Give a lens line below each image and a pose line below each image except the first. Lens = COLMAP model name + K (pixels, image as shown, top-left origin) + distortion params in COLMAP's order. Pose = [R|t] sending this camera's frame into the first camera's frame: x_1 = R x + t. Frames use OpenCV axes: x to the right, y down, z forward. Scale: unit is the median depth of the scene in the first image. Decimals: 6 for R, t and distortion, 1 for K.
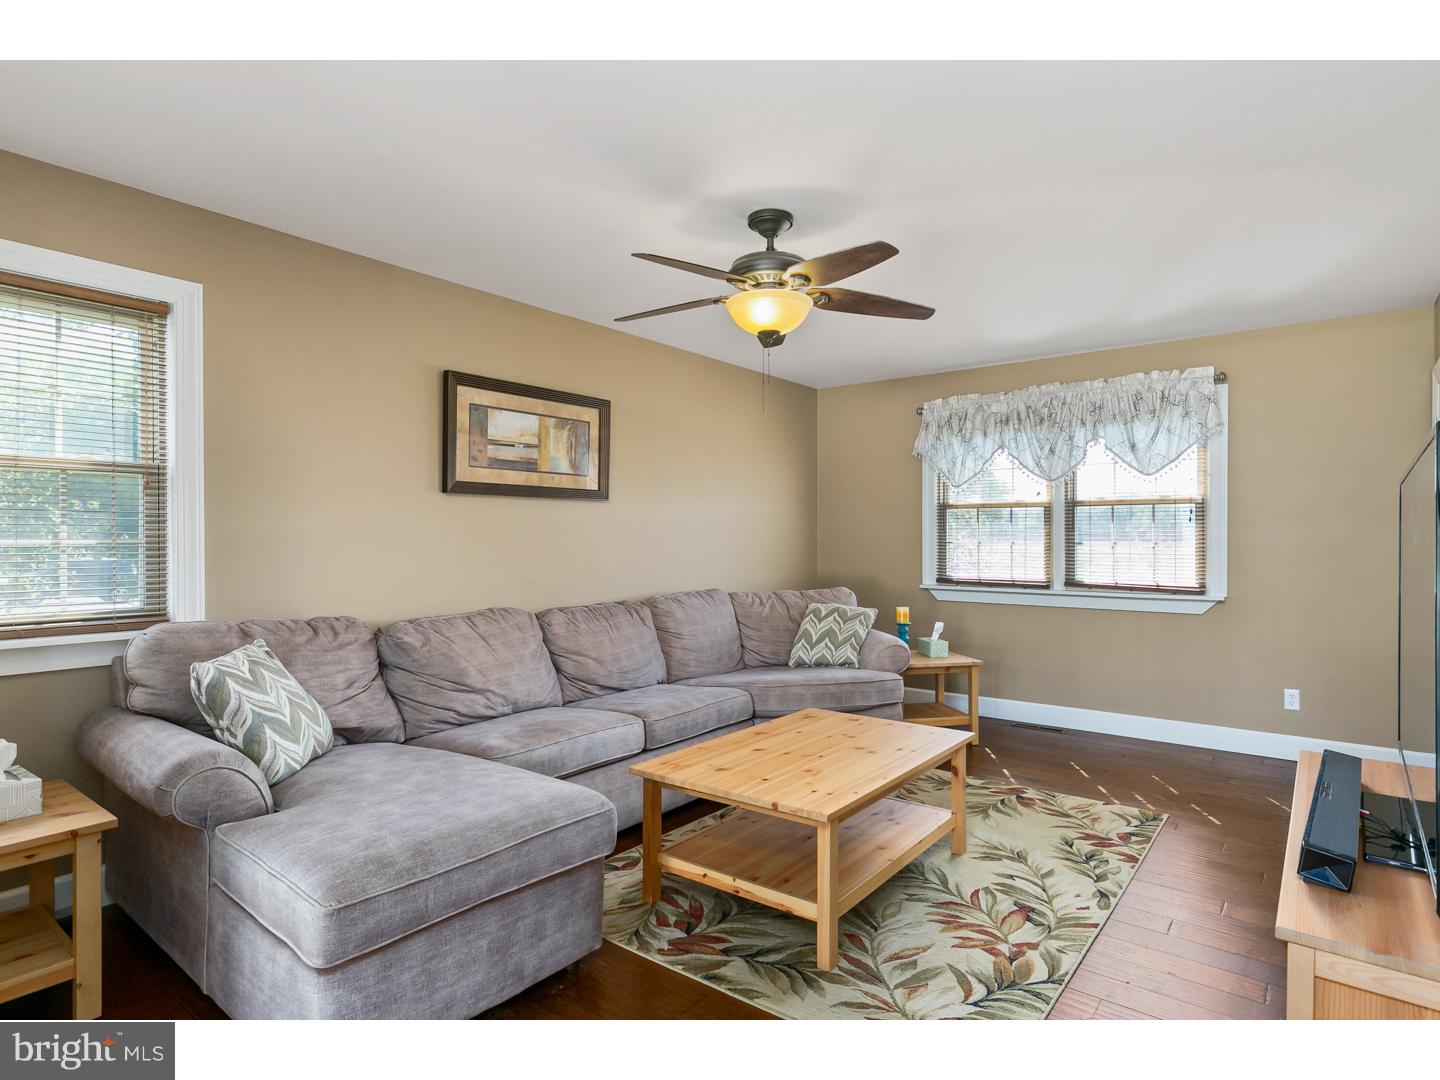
lens RADIAL K [[796.5, 0, 719.3], [0, 796.5, 533.9], [0, 0, 1]] dist [0.004299, 0.000667]
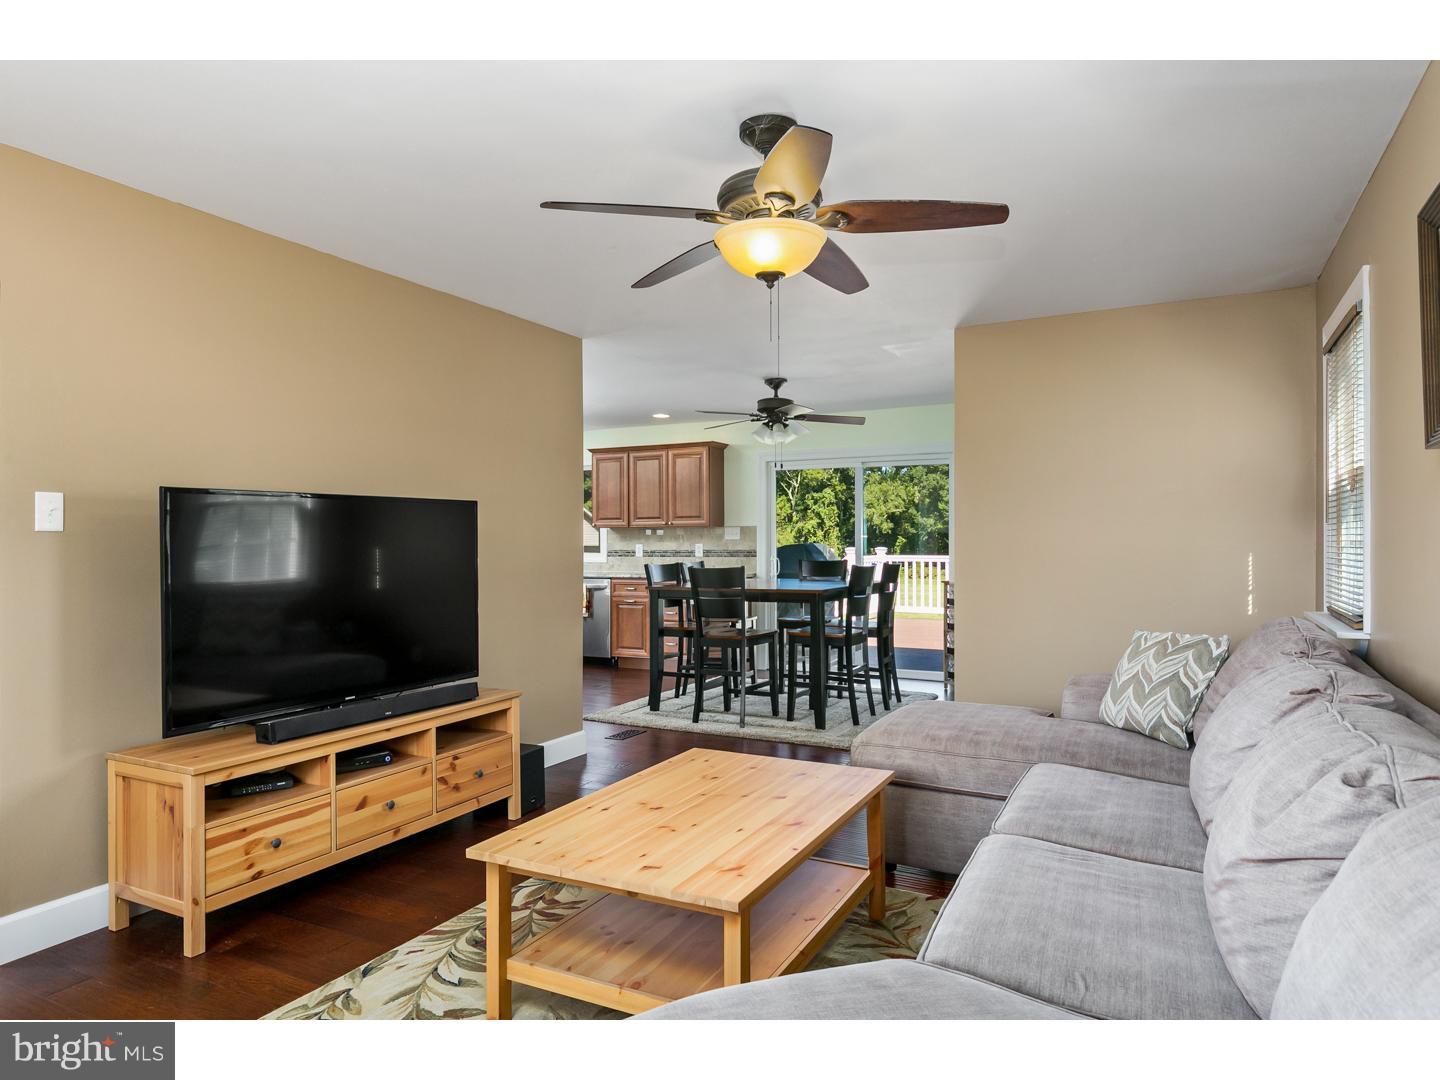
lens RADIAL K [[882.1, 0, 720.0], [0, 882.1, 540.0], [0, 0, 1]] dist [-0.000902, -0.000105]
pose [[-0.984798, -0.000988, -0.173701, 0.275037], [0.000778, 0.999949, -0.010098, 0.013327], [0.173702, -0.010080, -0.984747, 1.938717]]
